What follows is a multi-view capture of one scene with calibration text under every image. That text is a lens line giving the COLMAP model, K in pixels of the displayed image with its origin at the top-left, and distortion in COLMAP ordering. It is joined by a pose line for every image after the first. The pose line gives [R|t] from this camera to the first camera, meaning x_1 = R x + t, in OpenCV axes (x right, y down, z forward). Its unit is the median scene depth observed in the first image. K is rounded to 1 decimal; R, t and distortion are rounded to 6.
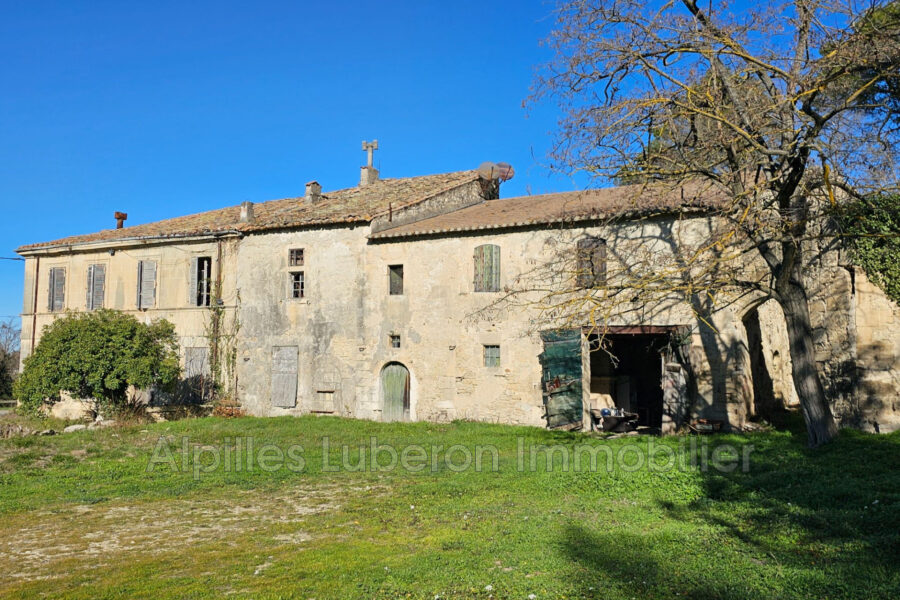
lens RADIAL K [[896.4, 0, 450.0], [0, 896.4, 300.0], [0, 0, 1]] dist [0.067670, -0.005721]
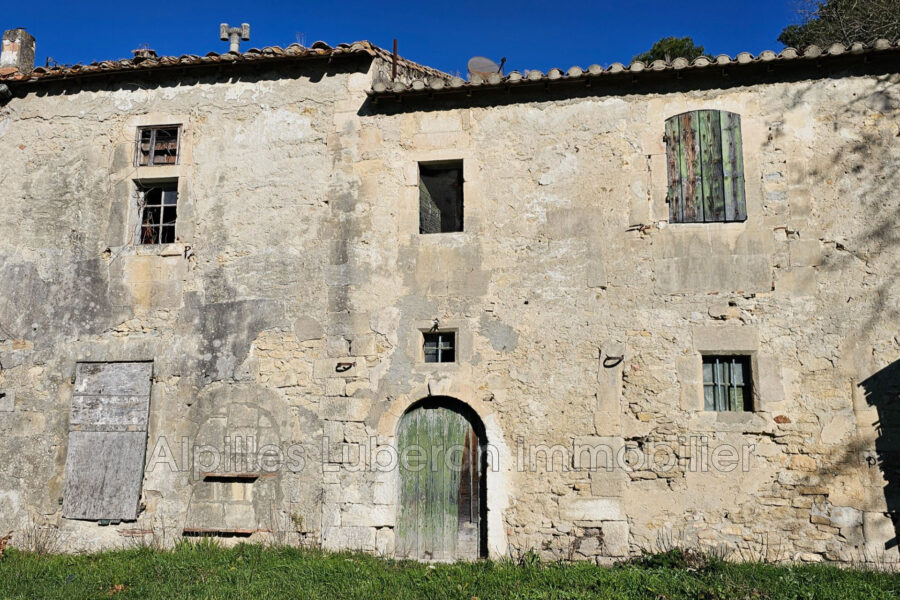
lens RADIAL K [[807.0, 0, 410.5], [0, 807.0, 275.0], [0, 0, 1]] dist [0.046962, -0.017138]
pose [[0.944610, 0.059313, 0.322791, -0.186610], [-0.020569, 0.992300, -0.122141, 0.057172], [-0.327550, 0.108736, 0.938556, 0.647832]]
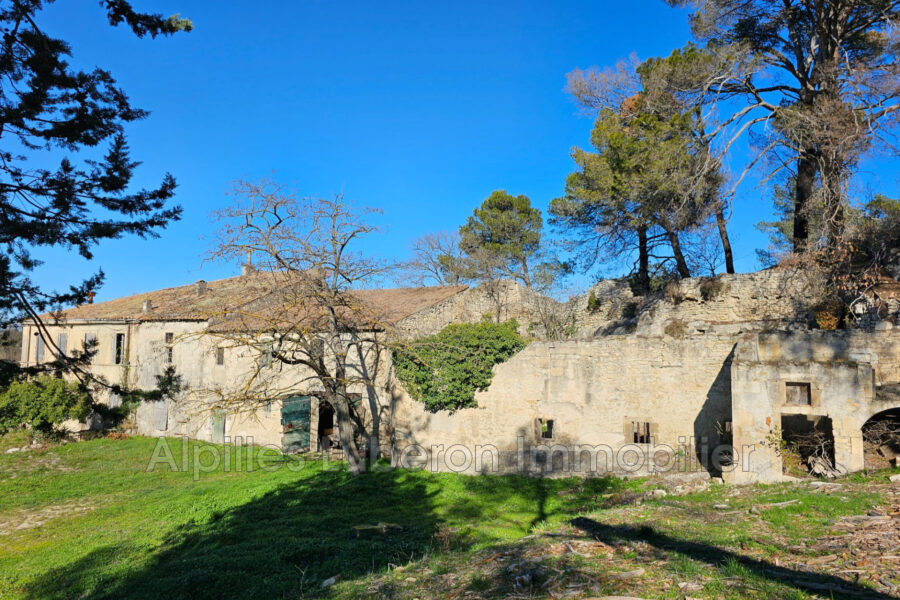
lens RADIAL K [[710.0, 0, 445.3], [0, 710.0, 286.1], [0, 0, 1]] dist [0.045436, -0.002726]
pose [[0.999781, 0.002059, -0.020846, 0.373094], [-0.002218, 0.999969, -0.007606, -0.138784], [0.020830, 0.007651, 0.999754, -0.299350]]
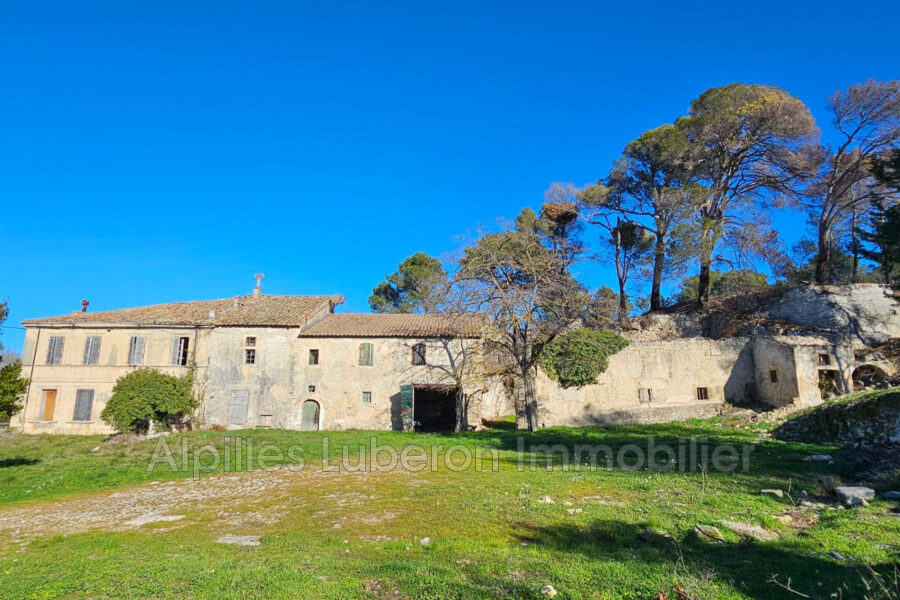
lens RADIAL K [[570.6, 0, 464.0], [0, 570.6, 298.7], [0, 0, 1]] dist [-0.004531, 0.000064]
pose [[0.872699, 0.089930, 0.479905, -0.375855], [-0.039952, 0.992748, -0.113381, -0.020612], [-0.486621, 0.079774, 0.869963, -0.249695]]
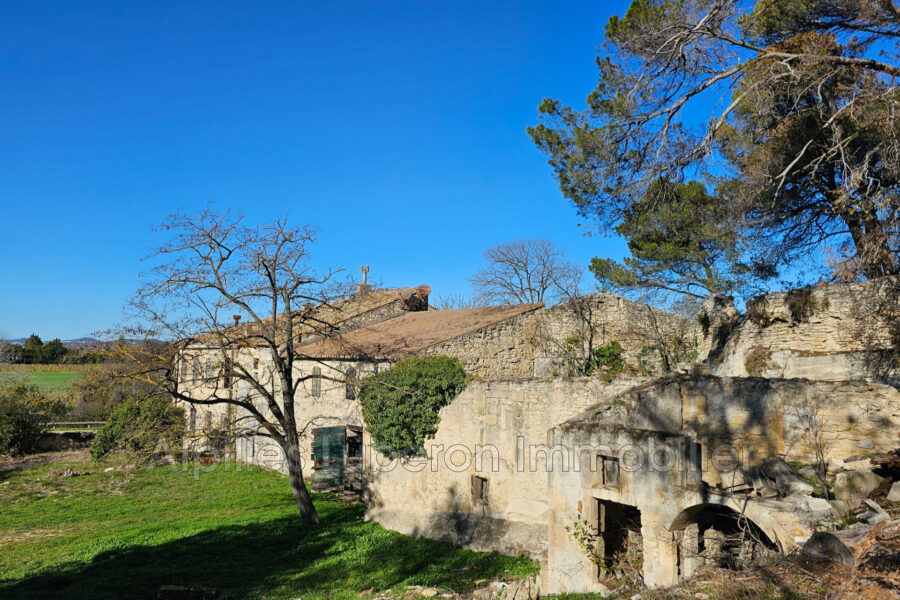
lens RADIAL K [[807.0, 0, 410.5], [0, 807.0, 275.0], [0, 0, 1]] dist [0.046962, -0.017138]
pose [[0.890036, -0.038991, -0.454220, 0.782405], [0.028100, 0.999133, -0.030706, -0.162150], [0.455024, 0.014566, 0.890360, -0.186459]]
